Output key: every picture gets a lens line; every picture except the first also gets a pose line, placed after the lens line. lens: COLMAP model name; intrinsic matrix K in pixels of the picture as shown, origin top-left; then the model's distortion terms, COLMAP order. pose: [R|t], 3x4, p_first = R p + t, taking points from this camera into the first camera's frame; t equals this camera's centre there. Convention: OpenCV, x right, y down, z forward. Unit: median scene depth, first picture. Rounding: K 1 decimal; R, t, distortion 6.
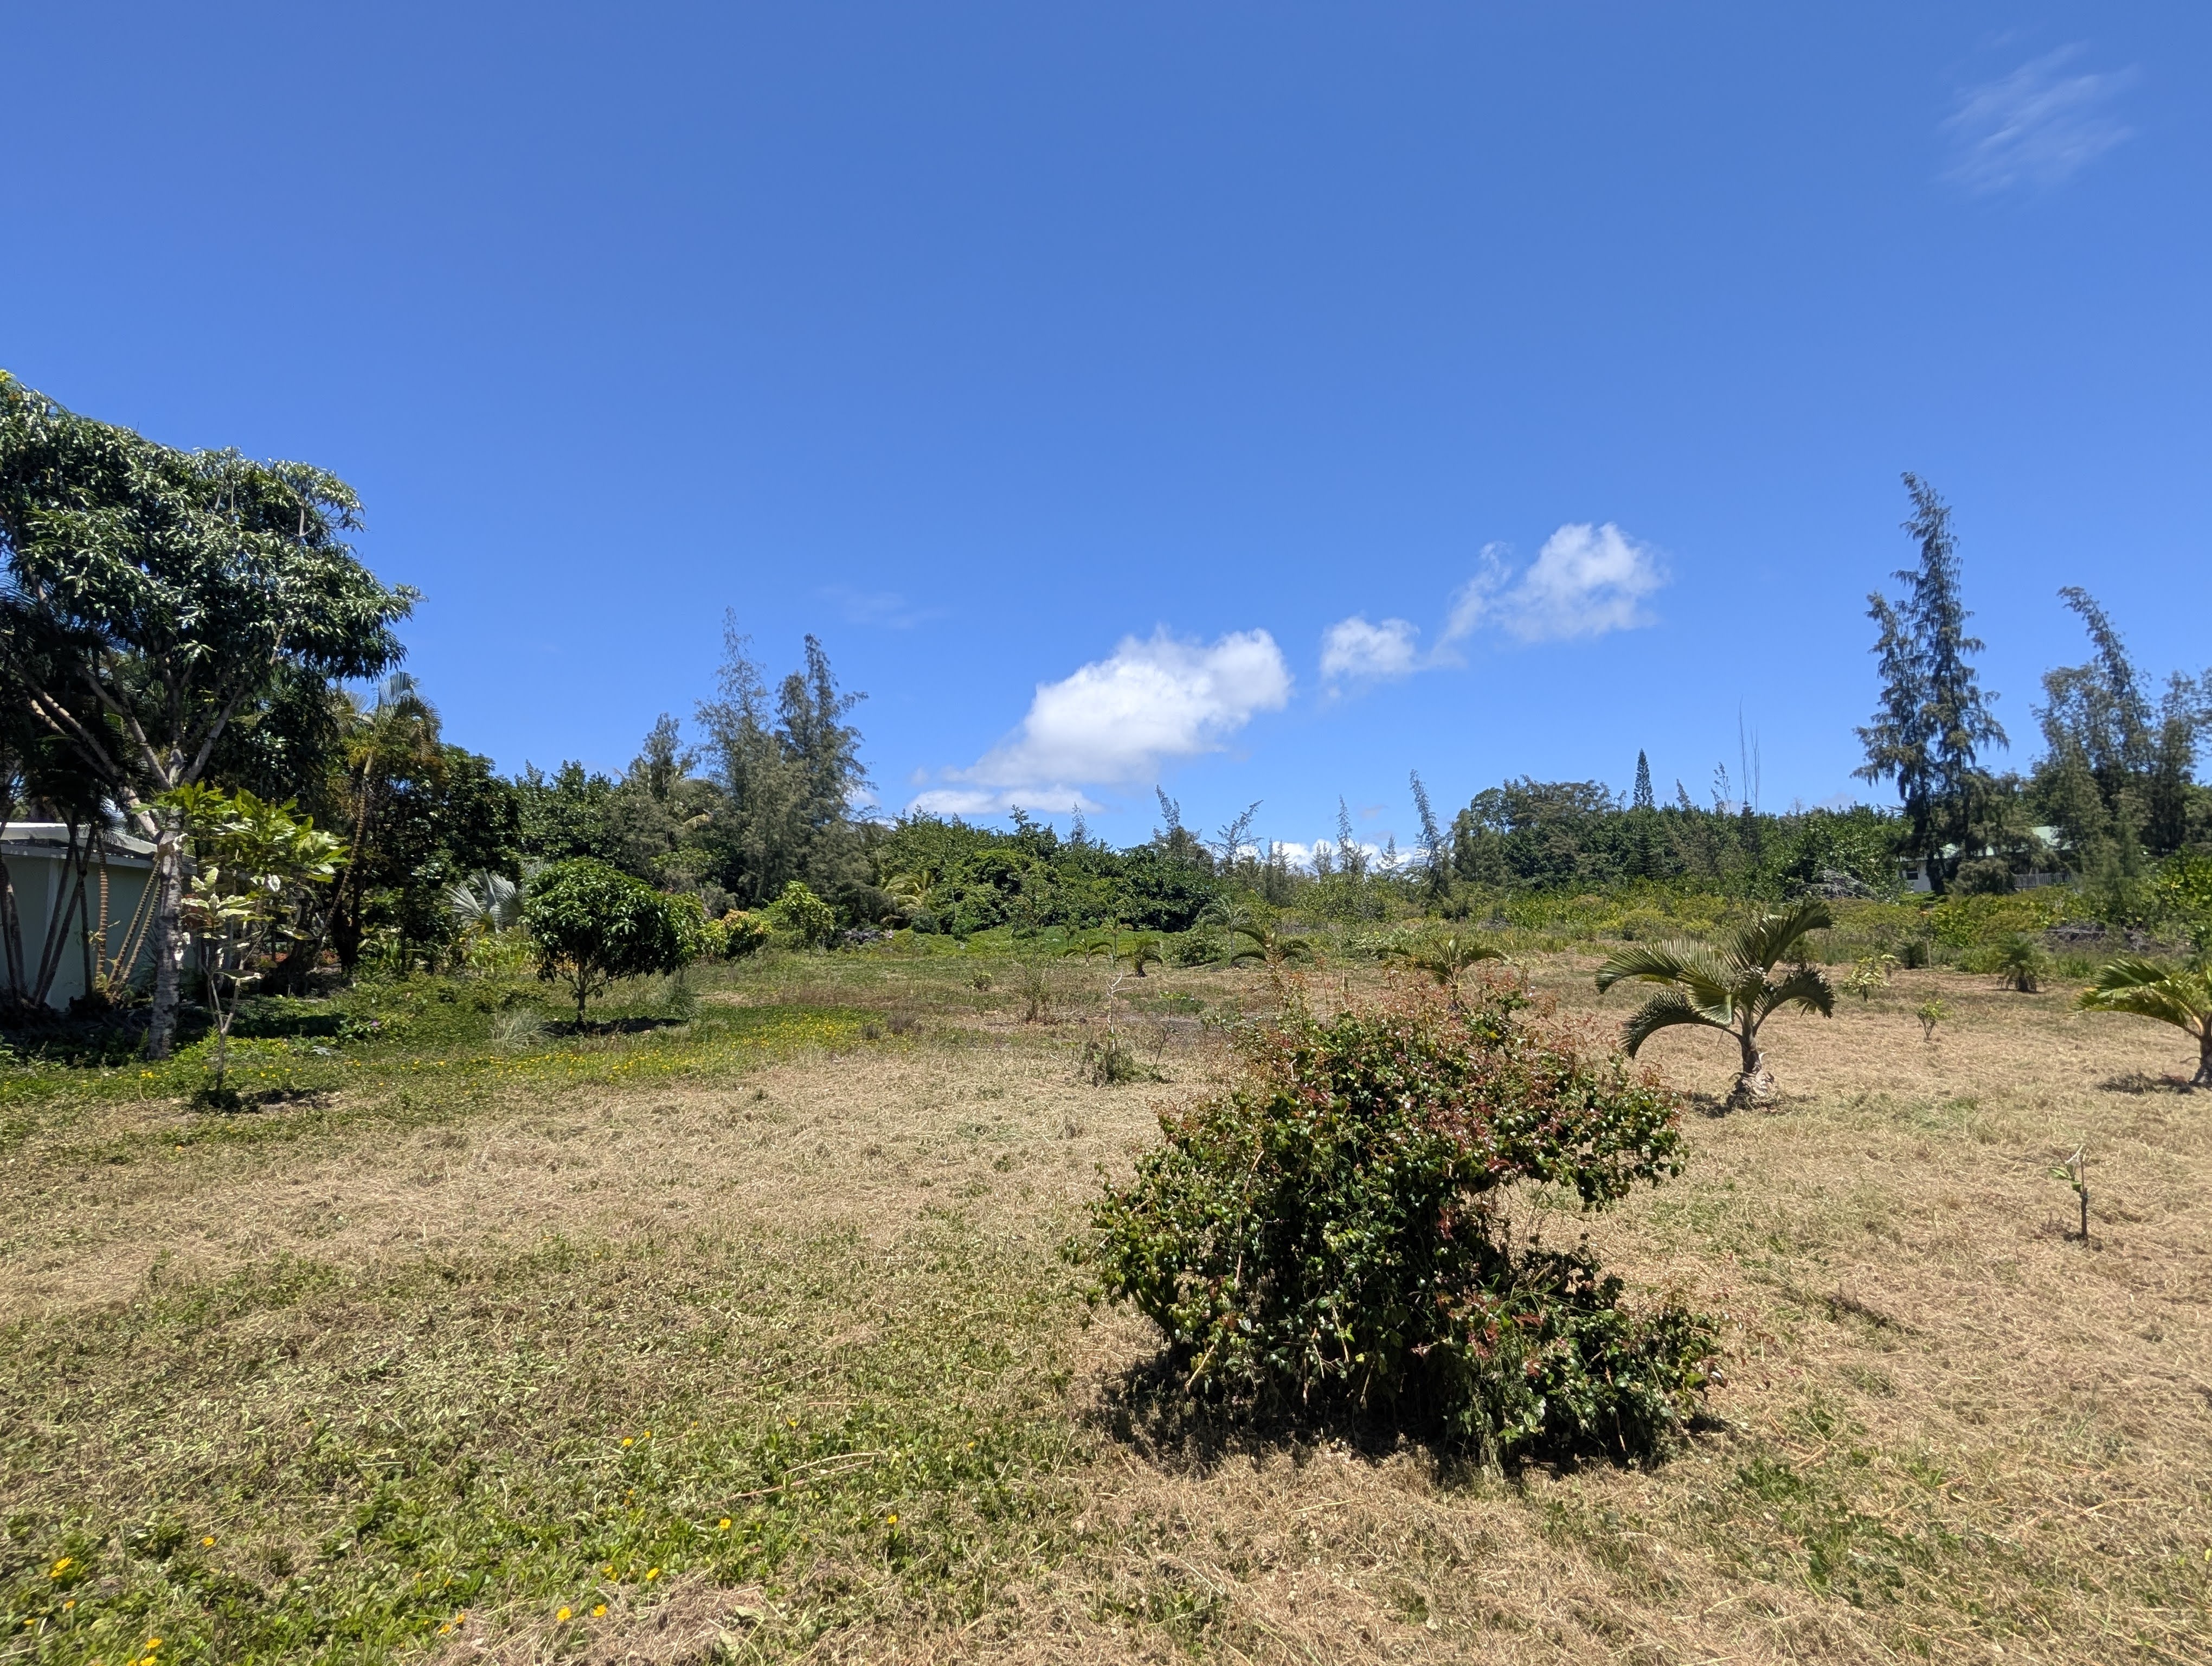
lens RADIAL K [[1059.8, 0, 1111.3], [0, 1059.8, 839.6], [0, 0, 1]] dist [0.000552, -0.000263]
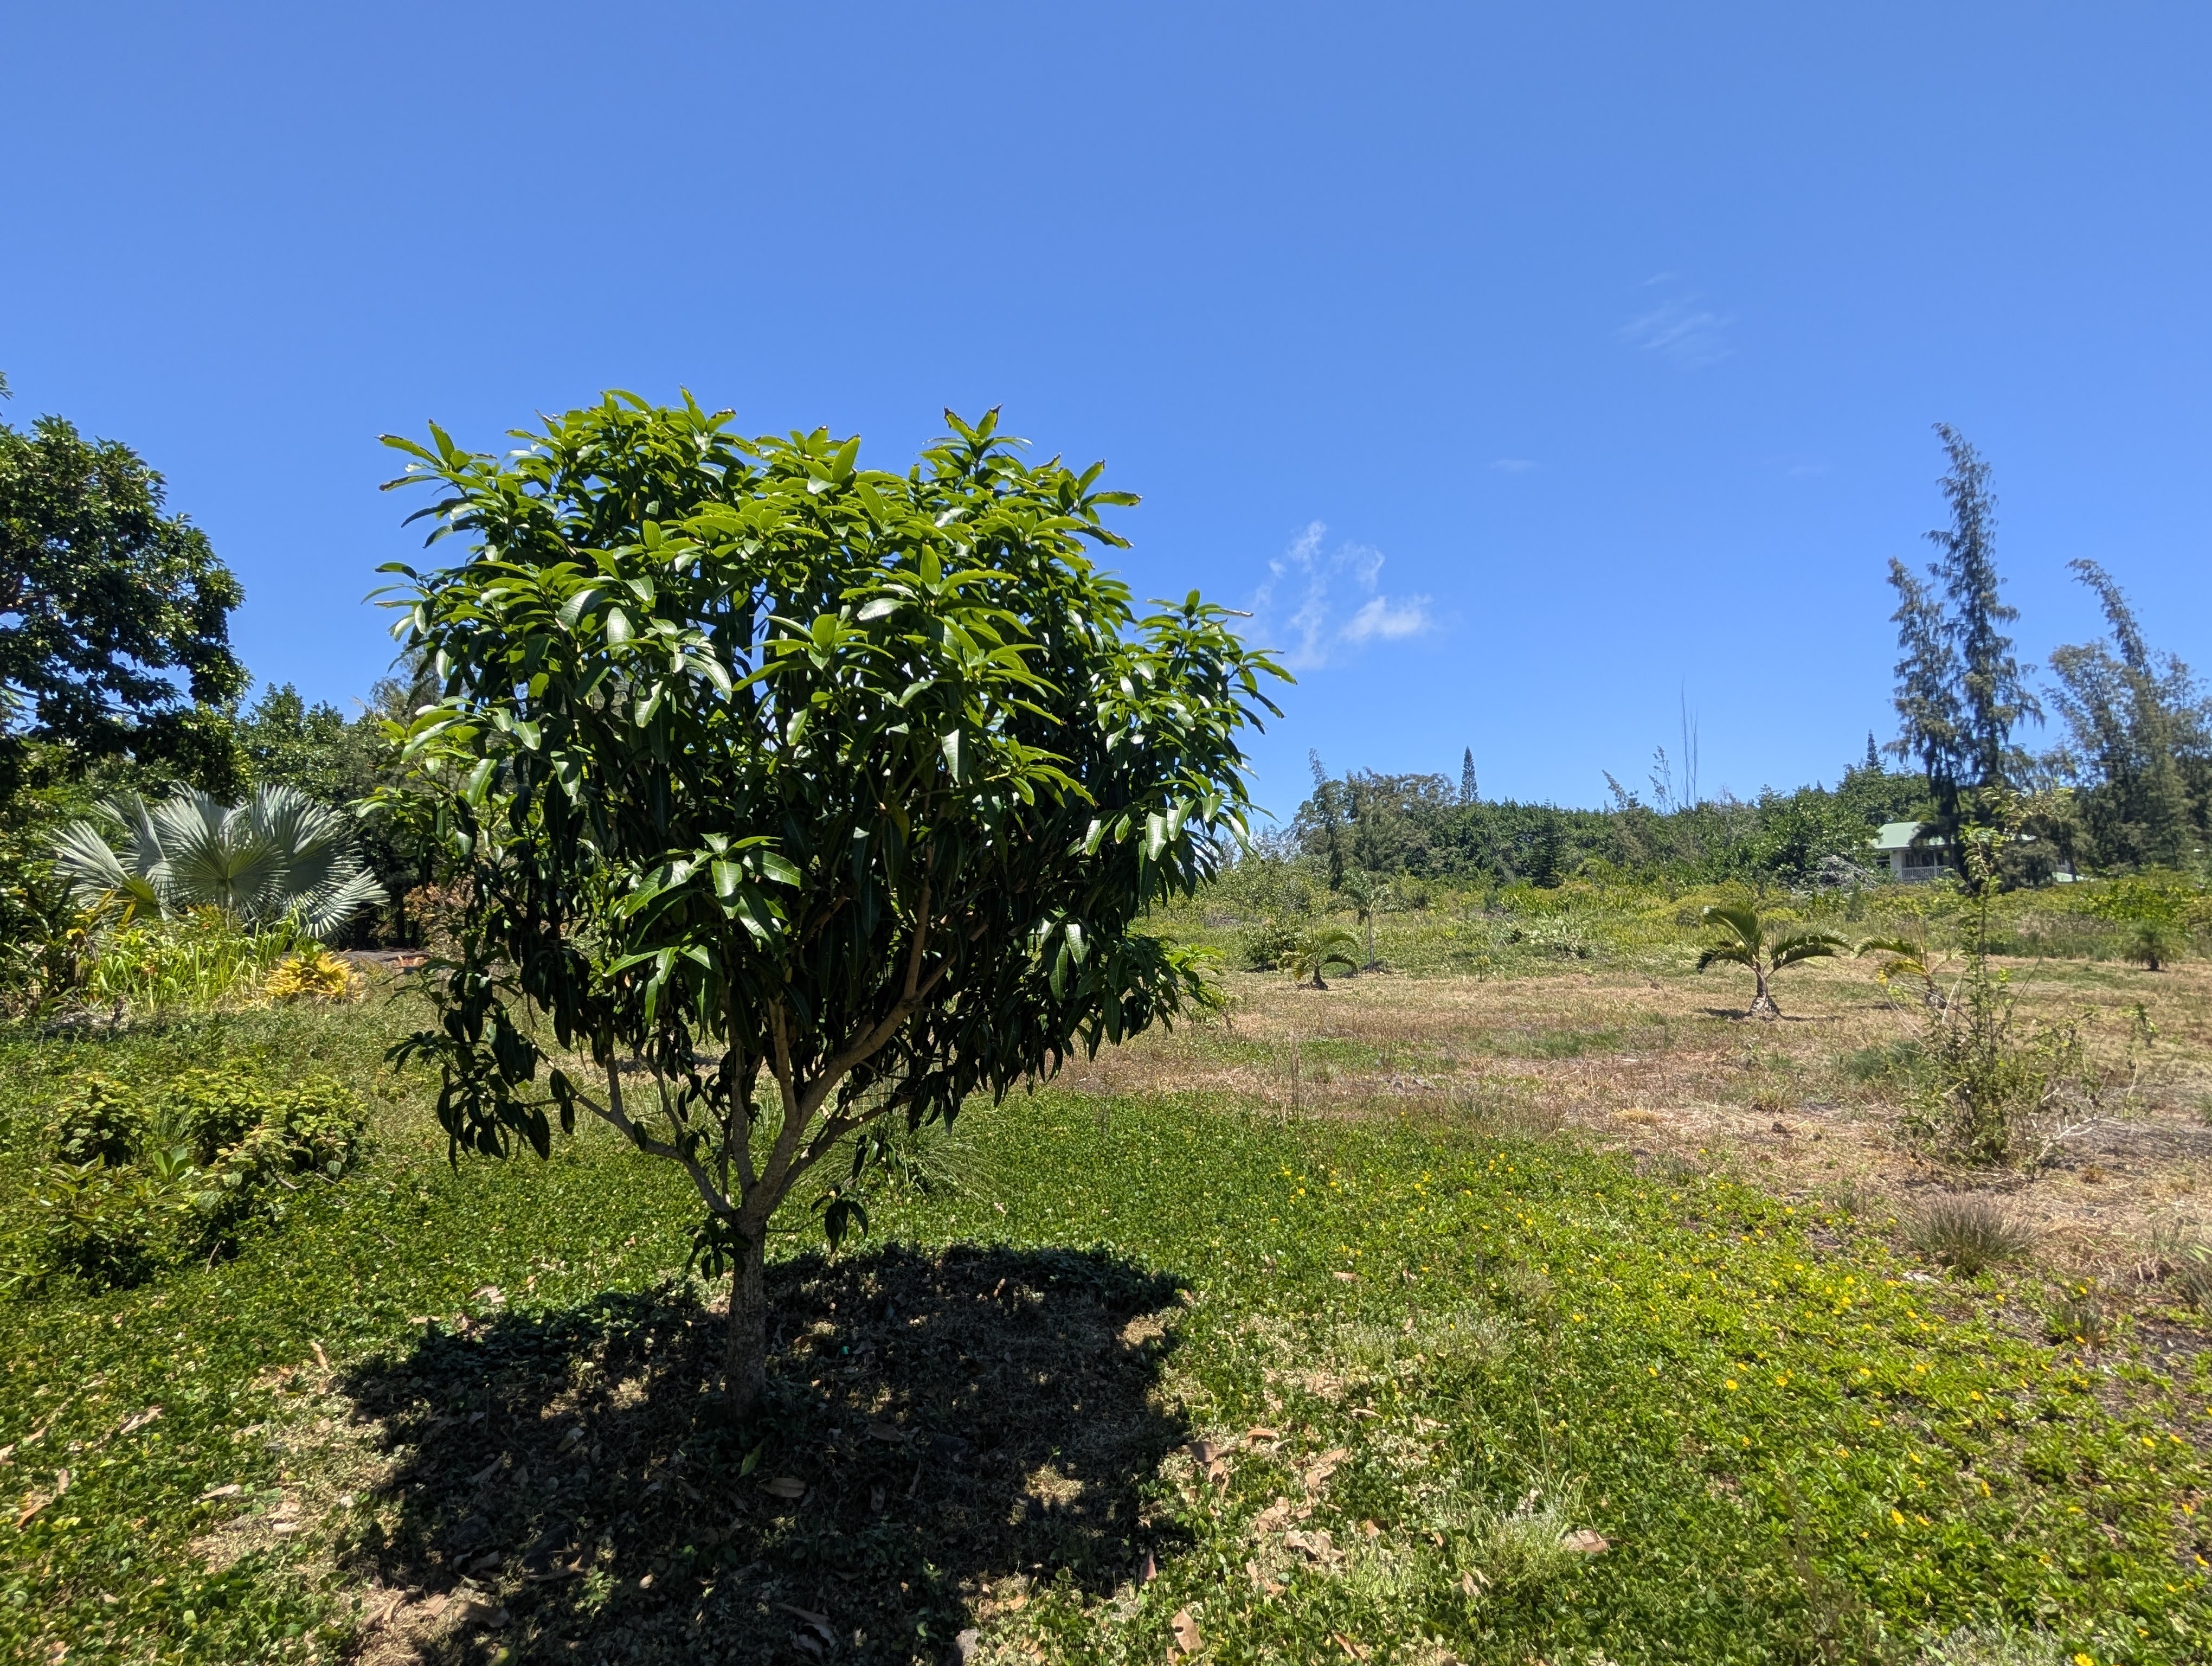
lens RADIAL K [[1059.8, 0, 1111.2], [0, 1059.8, 860.1], [0, 0, 1]] dist [0.000552, -0.000263]
pose [[0.978798, 0.011189, 0.204520, -0.112411], [-0.016001, 0.999632, 0.021888, 0.019039], [-0.204200, -0.024697, 0.978618, 0.193067]]
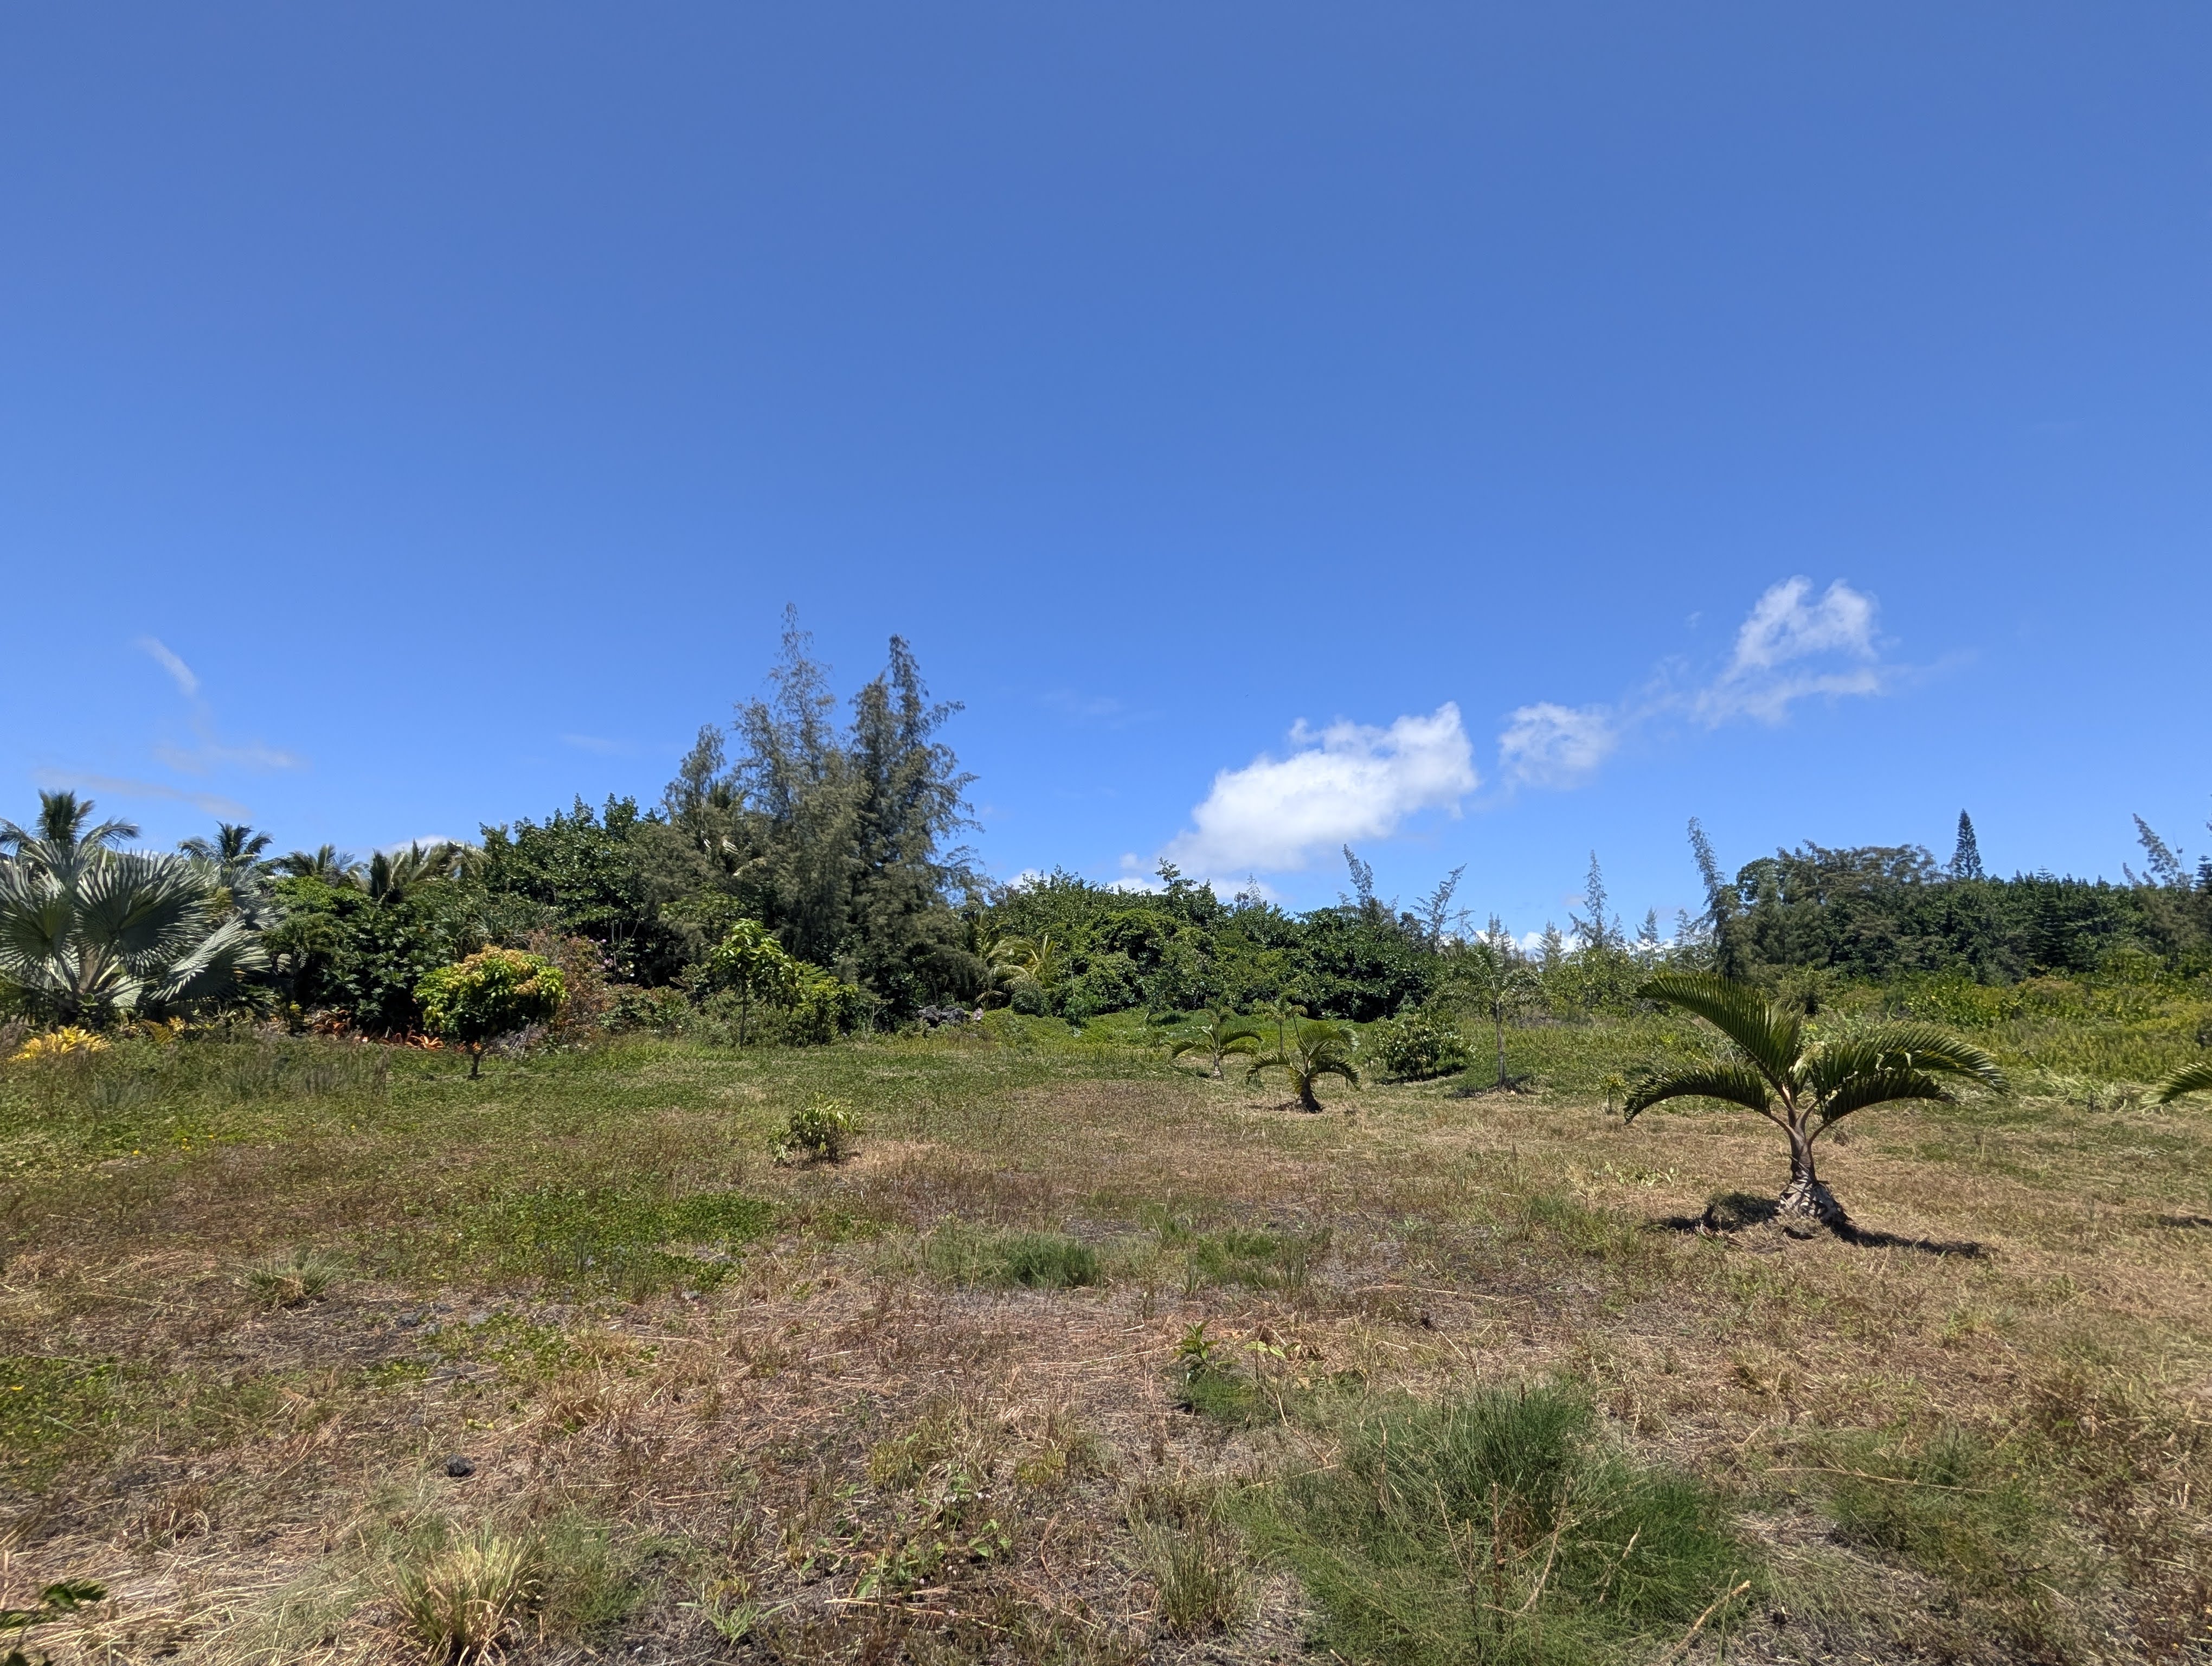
lens RADIAL K [[1059.8, 0, 1105.6], [0, 1059.8, 860.8], [0, 0, 1]] dist [0.000552, -0.000263]
pose [[0.983852, -0.002830, -0.178962, 0.011530], [-0.008571, 0.997983, -0.062904, 0.025760], [0.178779, 0.063422, 0.981843, 0.261939]]
